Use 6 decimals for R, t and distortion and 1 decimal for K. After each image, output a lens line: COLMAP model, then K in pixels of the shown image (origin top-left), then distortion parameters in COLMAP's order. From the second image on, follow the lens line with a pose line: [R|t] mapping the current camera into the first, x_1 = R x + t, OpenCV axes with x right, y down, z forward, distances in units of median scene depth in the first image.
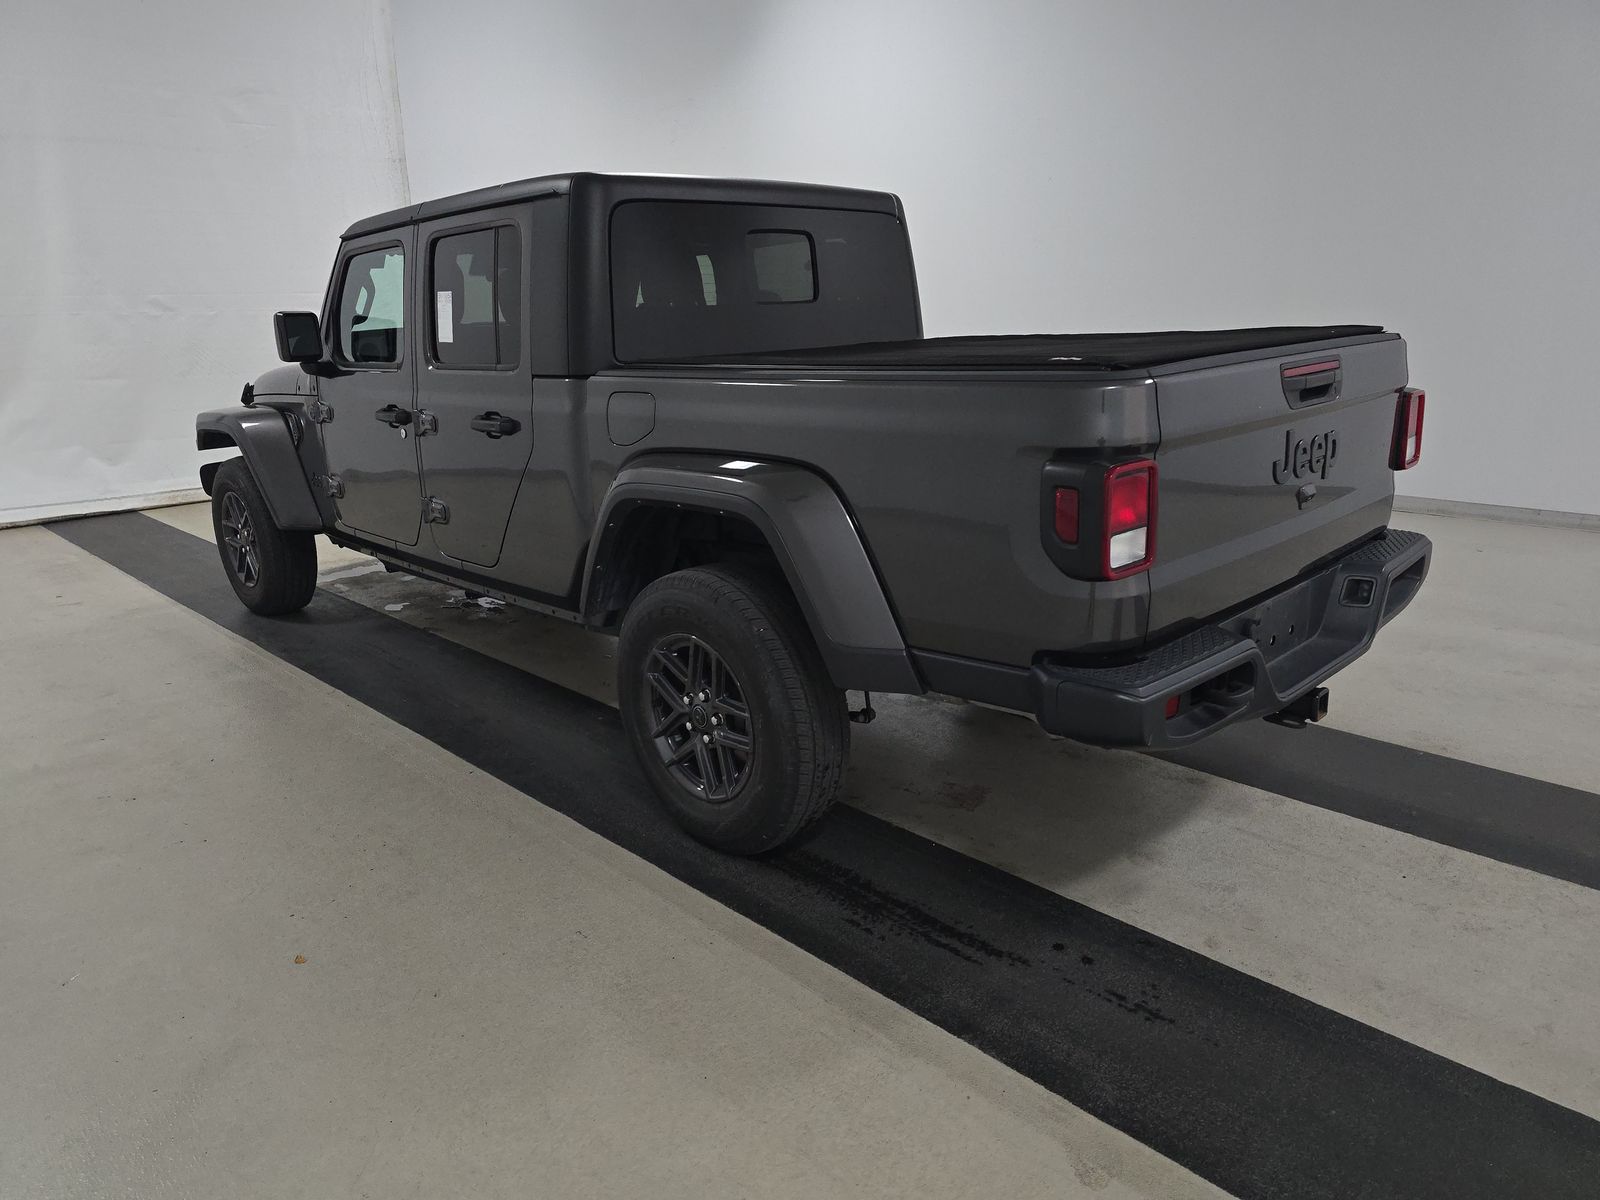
lens RADIAL K [[1072.3, 0, 803.6], [0, 1072.3, 594.4], [0, 0, 1]] dist [0.078060, -0.076019]
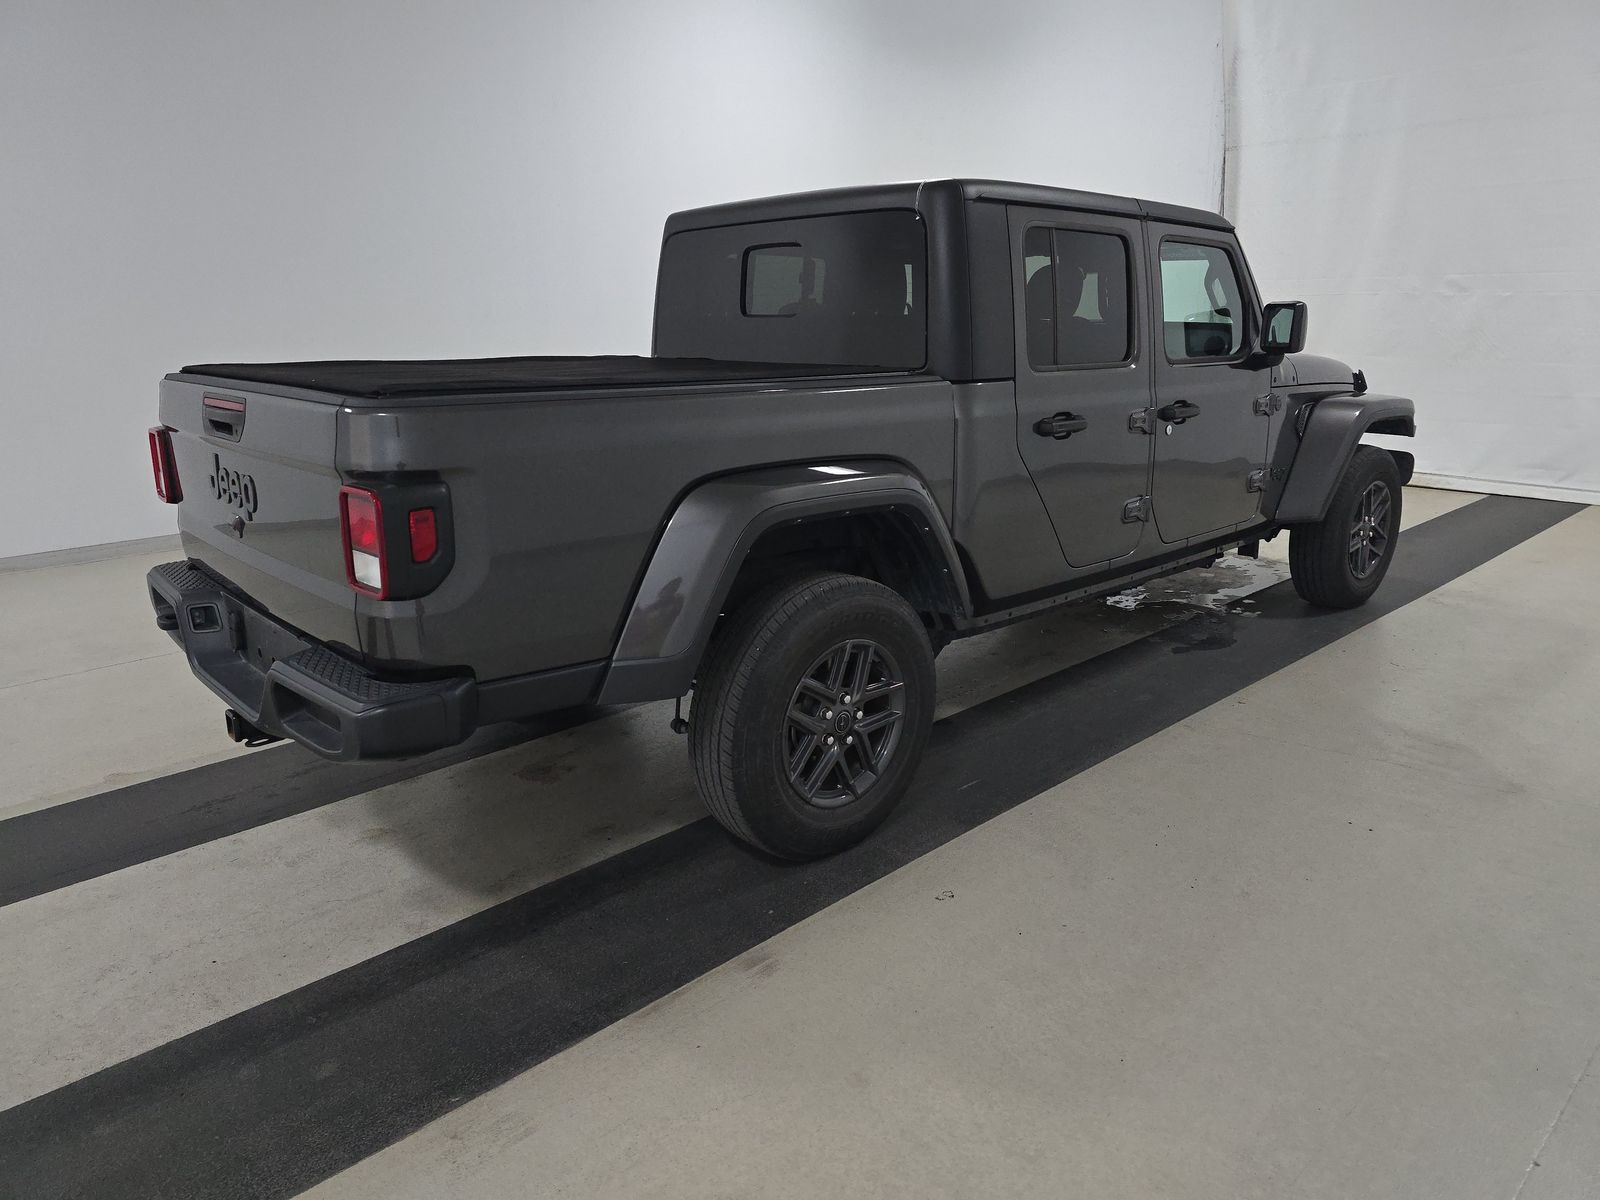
lens RADIAL K [[1072.3, 0, 803.6], [0, 1072.3, 594.4], [0, 0, 1]] dist [0.078060, -0.076019]
pose [[-0.046317, 0.286499, -0.956960, 1.075040], [-0.248416, 0.924590, 0.288831, -0.344138], [0.967545, 0.251102, 0.028347, 1.117284]]
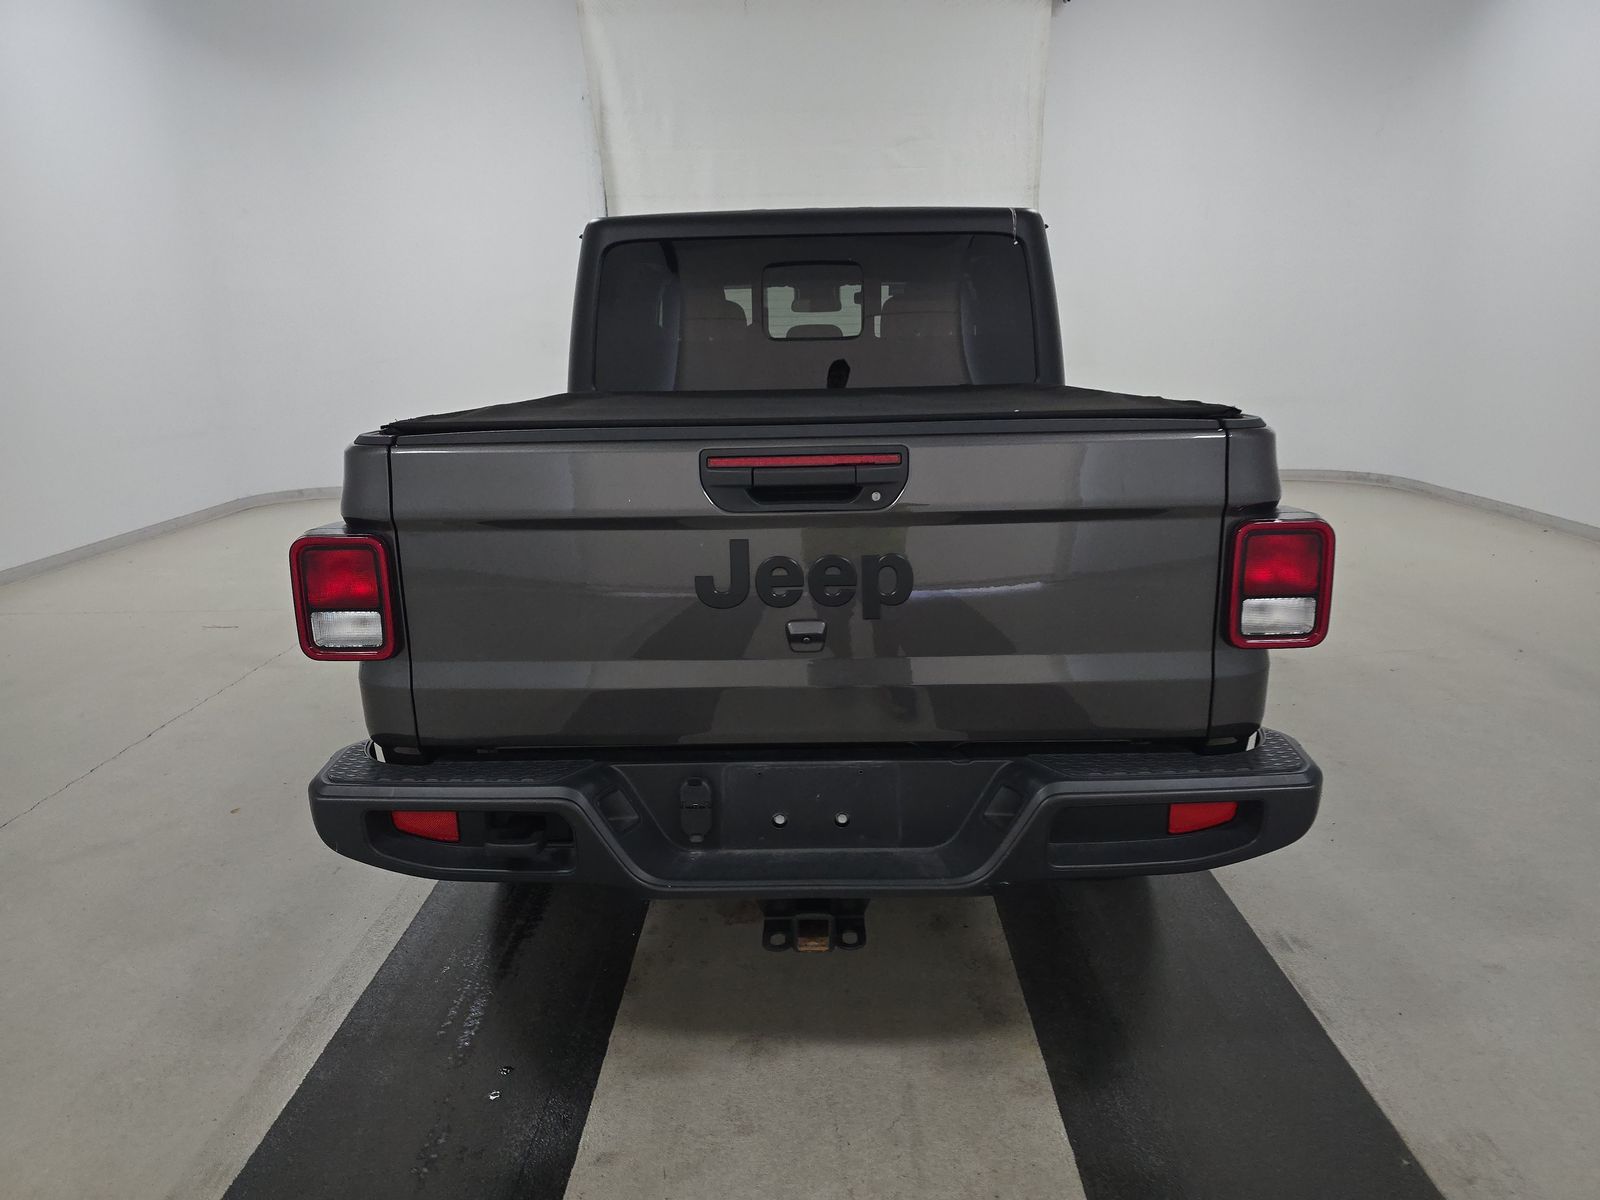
lens RADIAL K [[1072.3, 0, 803.6], [0, 1072.3, 594.4], [0, 0, 1]] dist [0.078060, -0.076019]
pose [[0.693358, 0.184676, -0.696526, 0.699042], [-0.191316, 0.979090, 0.069148, -0.122072], [0.694732, 0.085312, 0.714192, 0.362927]]
